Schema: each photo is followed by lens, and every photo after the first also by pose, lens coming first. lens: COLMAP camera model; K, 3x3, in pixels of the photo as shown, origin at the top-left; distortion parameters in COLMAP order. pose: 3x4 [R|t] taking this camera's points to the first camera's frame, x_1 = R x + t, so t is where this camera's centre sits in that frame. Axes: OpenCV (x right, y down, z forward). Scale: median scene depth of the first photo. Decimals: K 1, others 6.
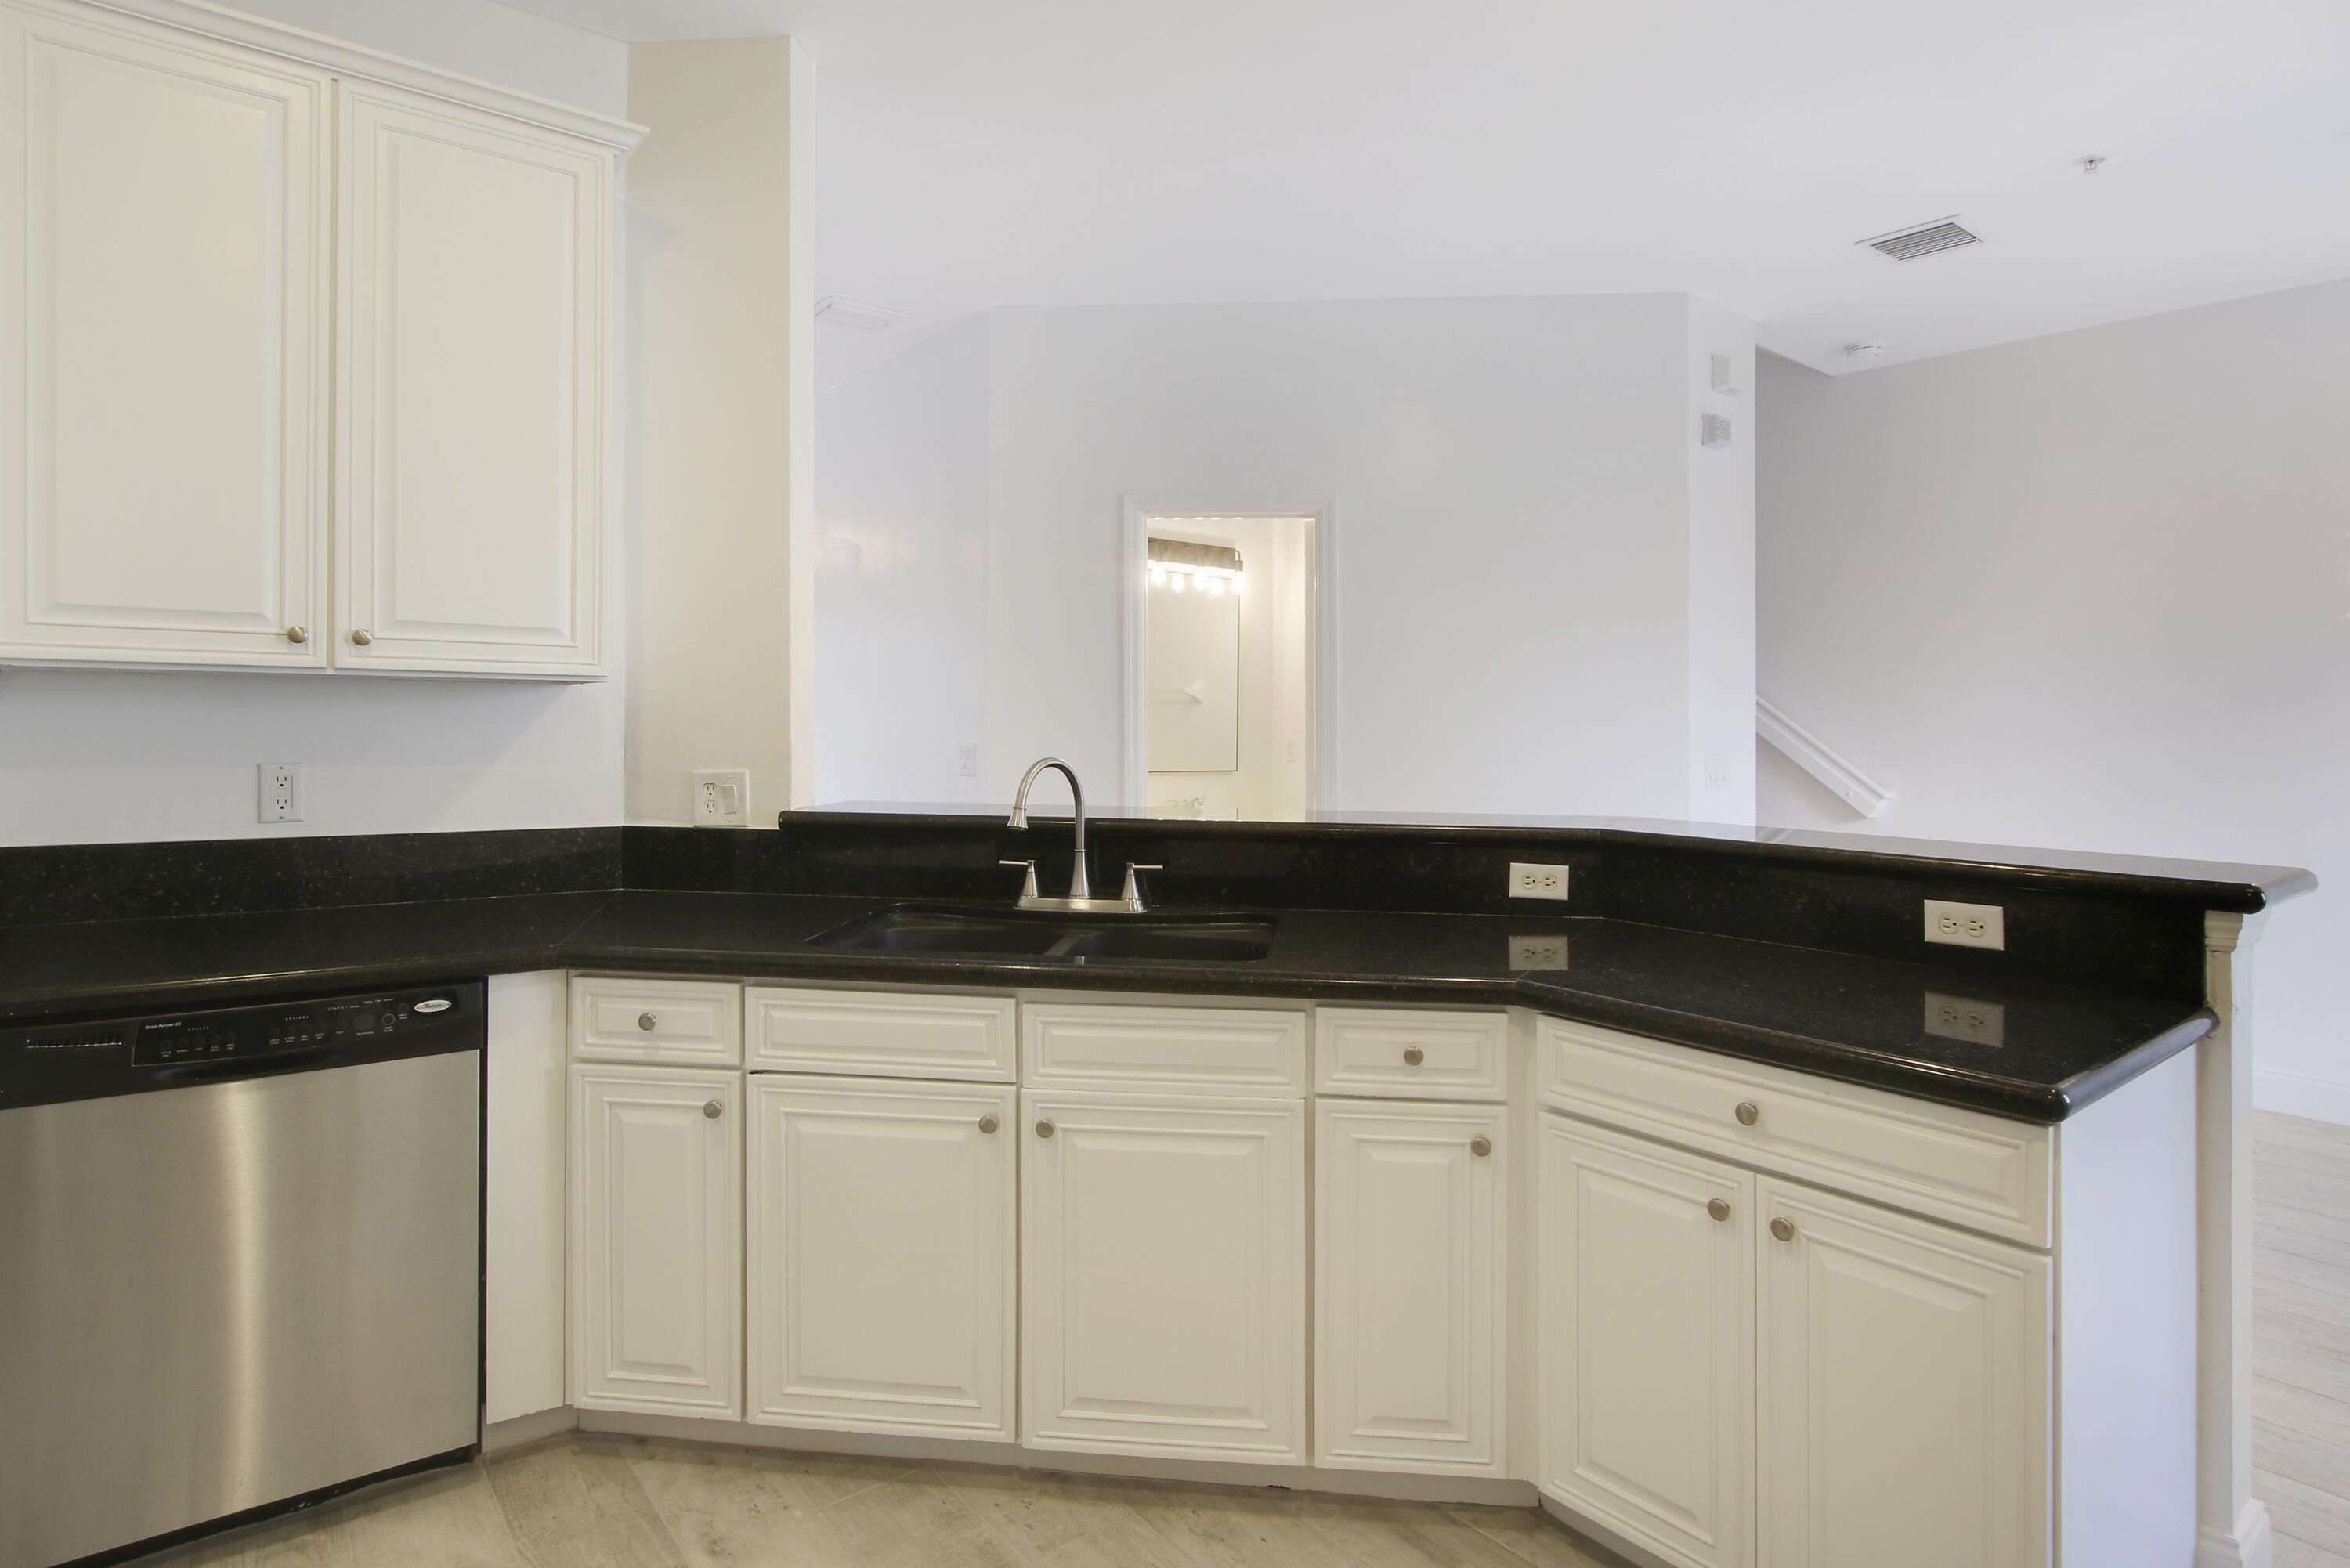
lens RADIAL K [[1236.5, 0, 1177.6], [0, 1236.5, 703.5], [0, 0, 1]] dist [-0.025762, 0.000823]
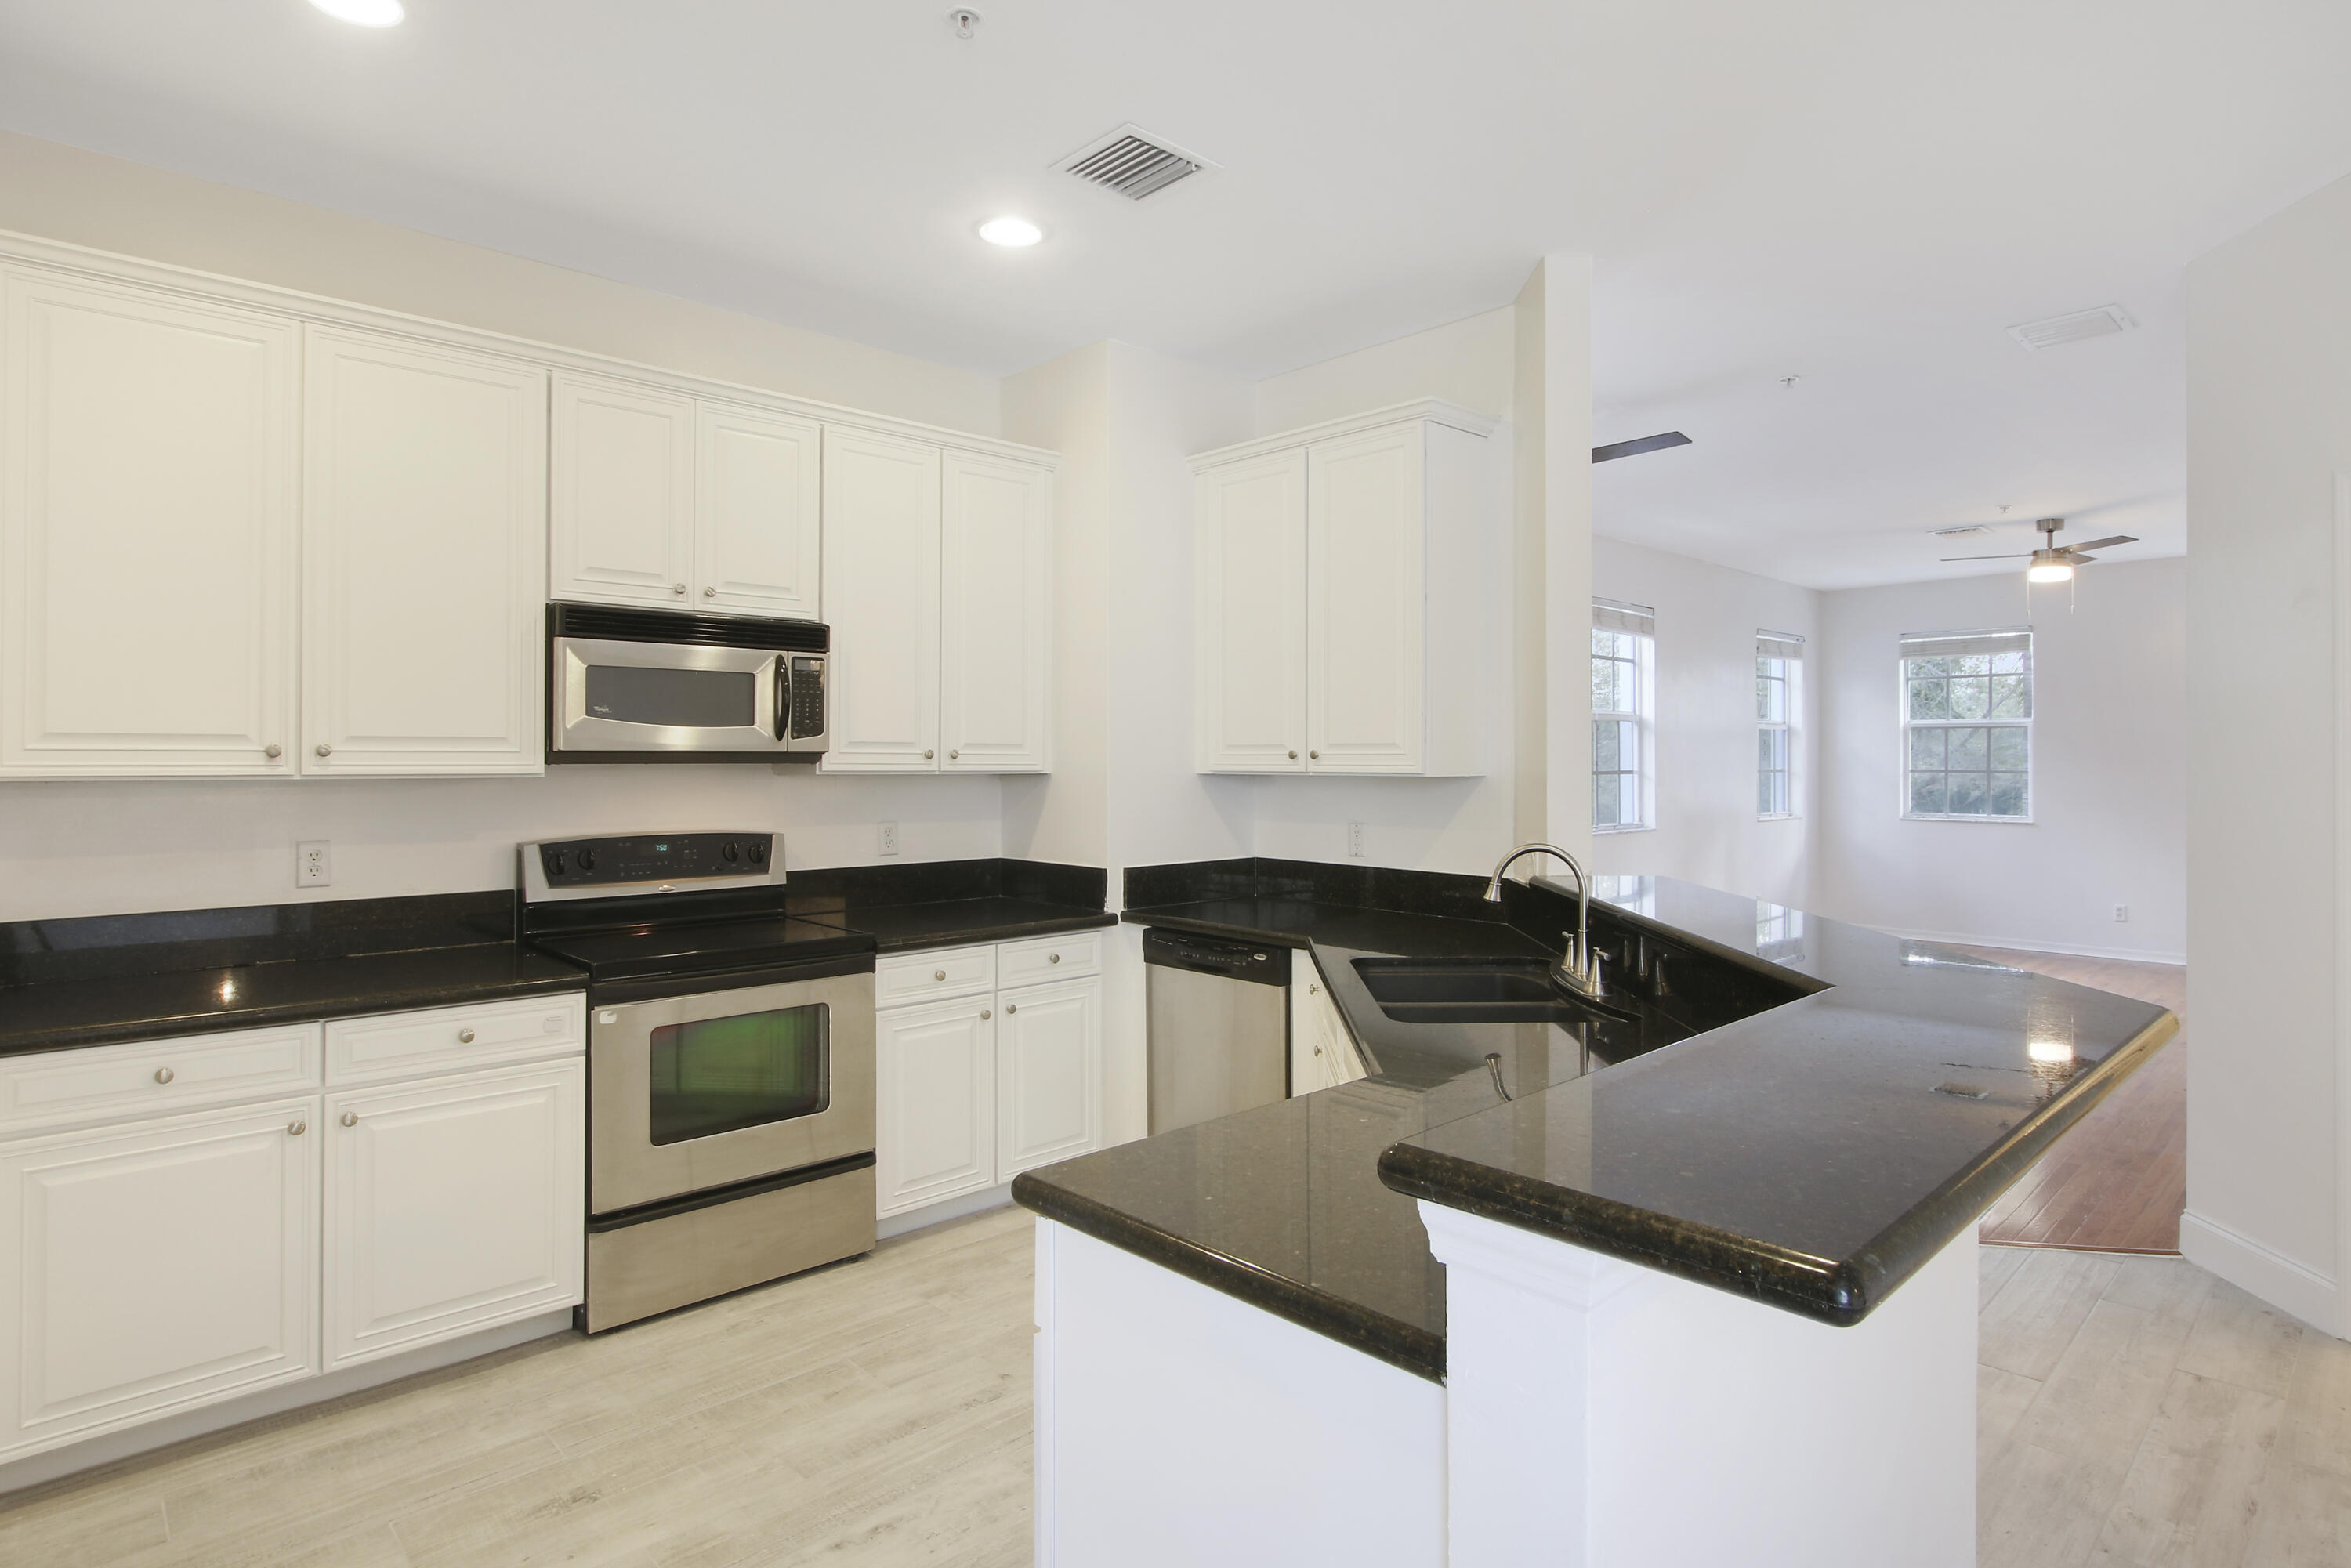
lens RADIAL K [[1215.8, 0, 1184.9], [0, 1215.8, 763.9], [0, 0, 1]] dist [0.004102, 0.001459]
pose [[0.095732, -0.001990, -0.995405, 1.206052], [0.018267, 0.999833, -0.000242, -0.048739], [0.995240, -0.018160, 0.095752, 0.718474]]
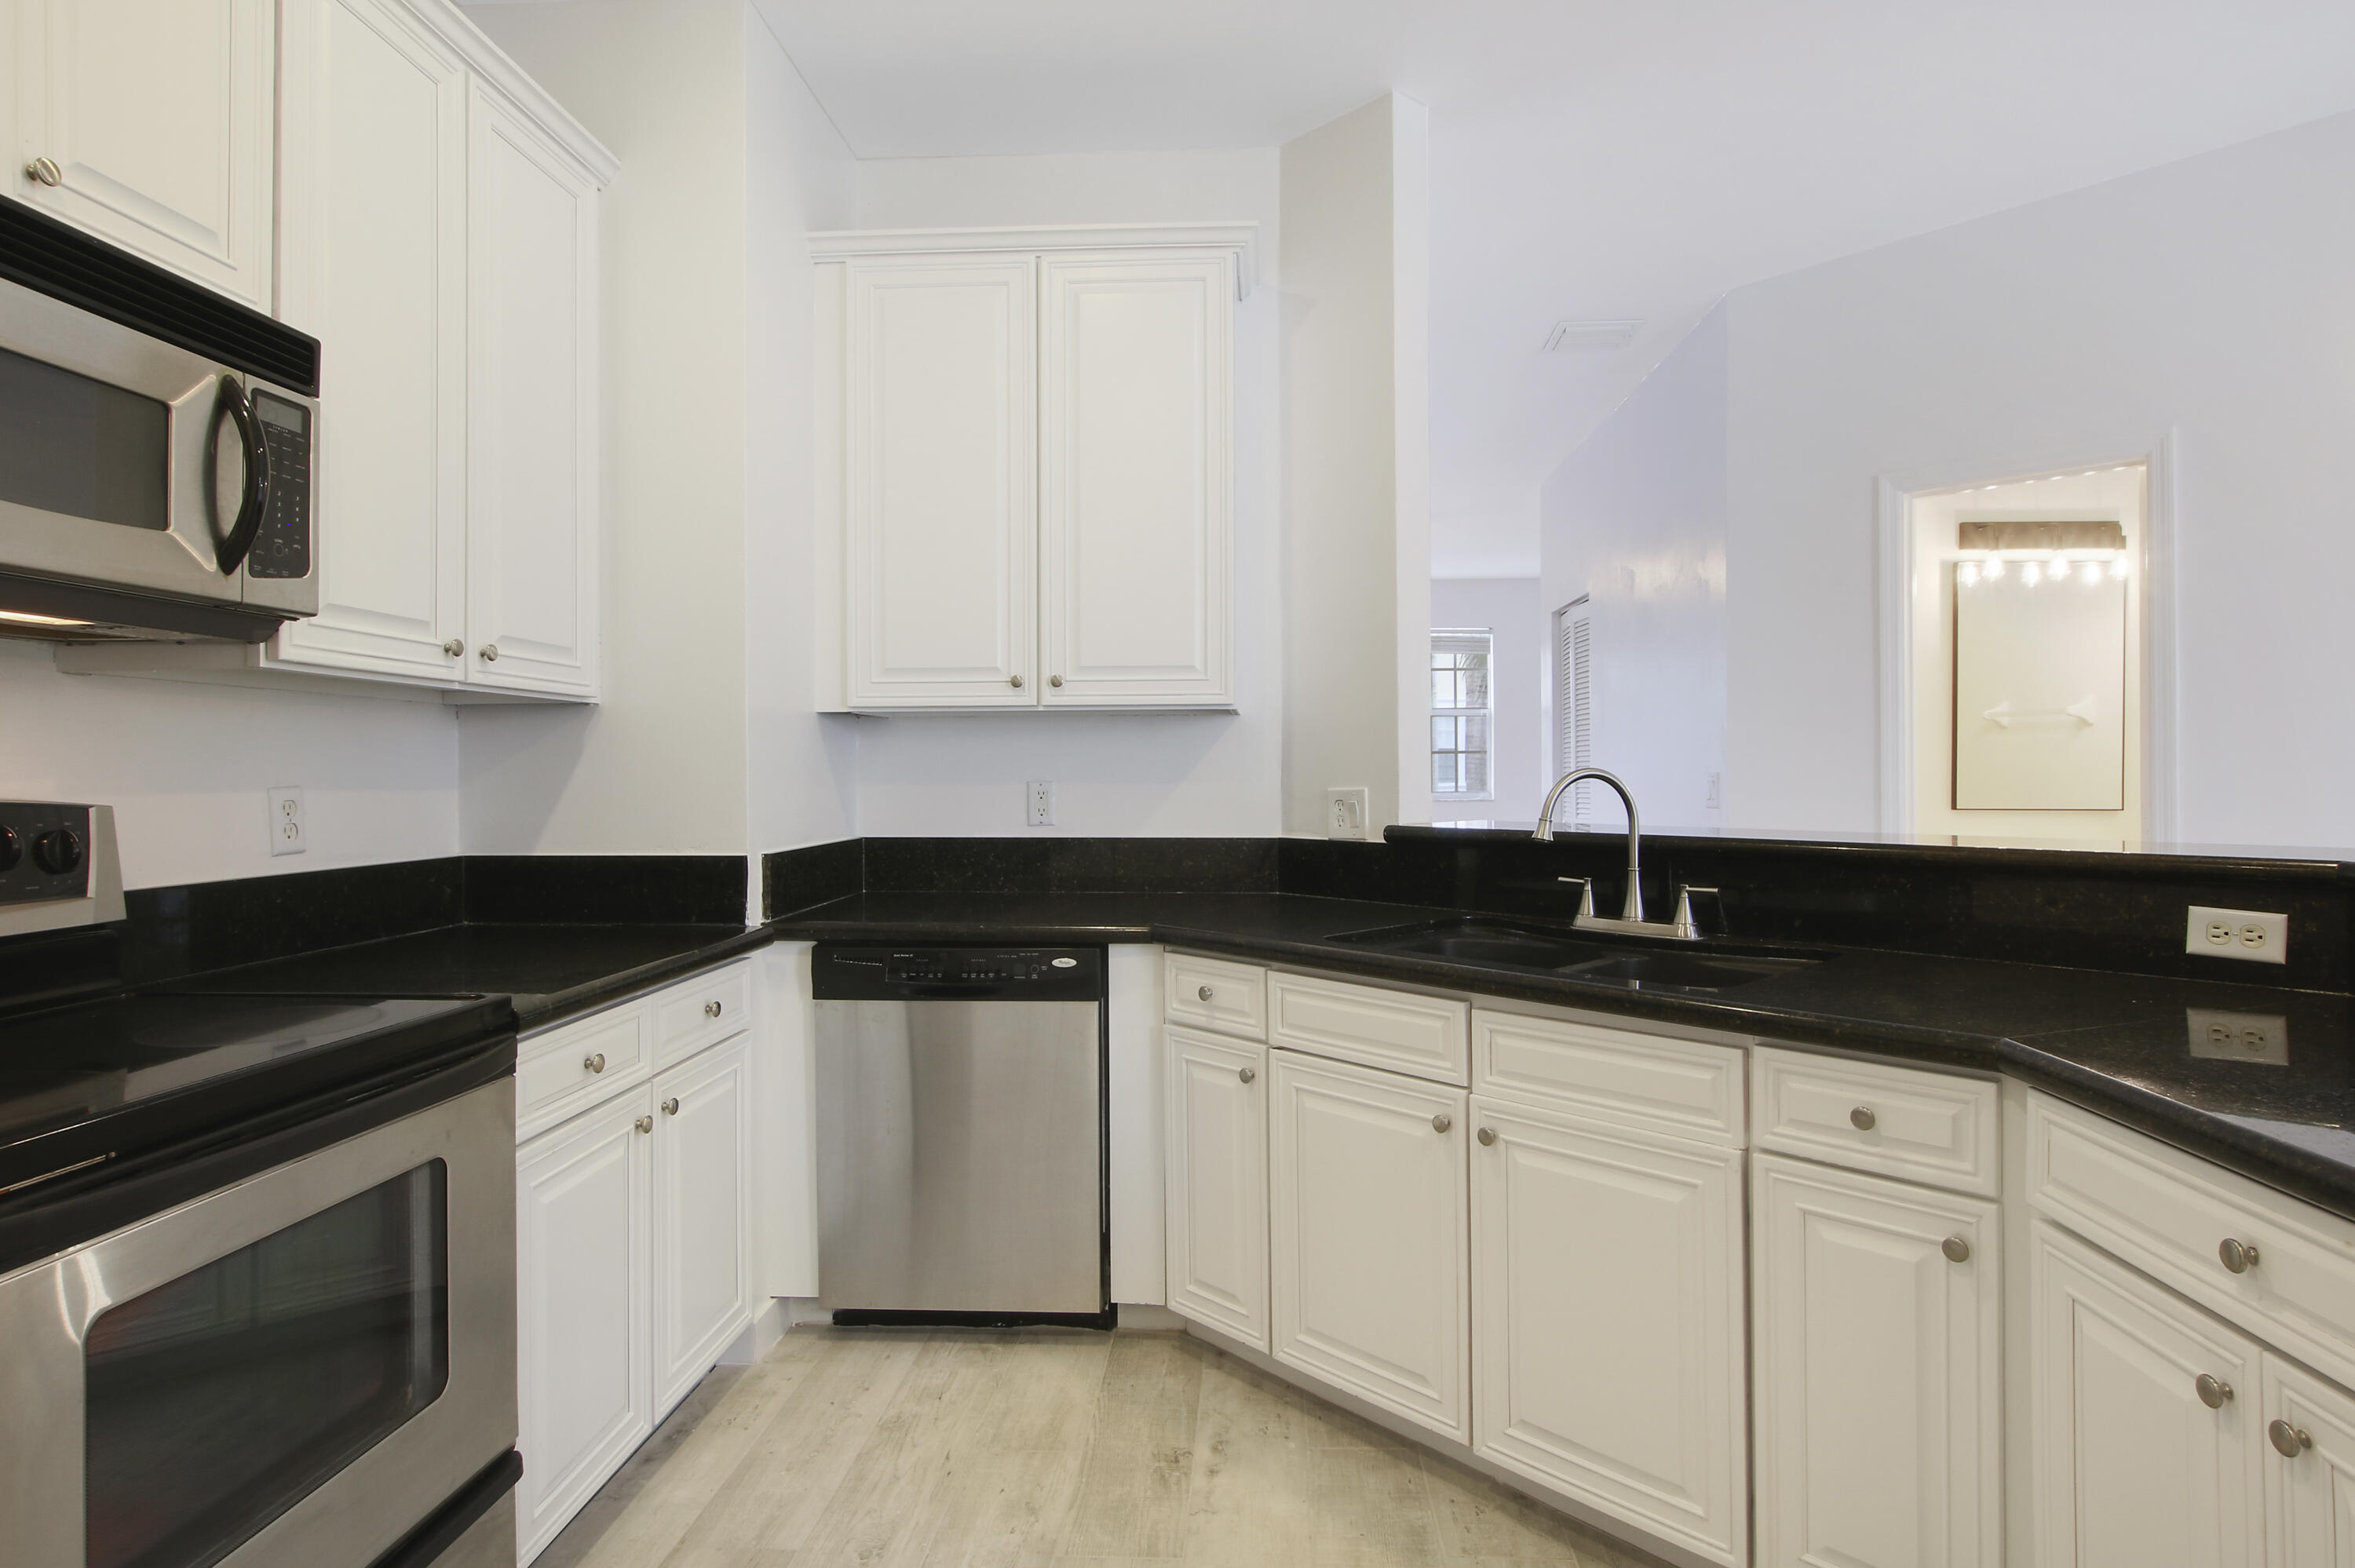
lens RADIAL K [[1254.3, 0, 1177.5], [0, 1254.3, 784.0], [0, 0, 1]] dist [-0.019471, 0.001643]
pose [[0.760602, -0.002924, -0.649211, 0.322540], [0.020619, 0.999594, 0.019655, 0.035336], [0.648890, -0.028336, 0.760354, 0.080224]]
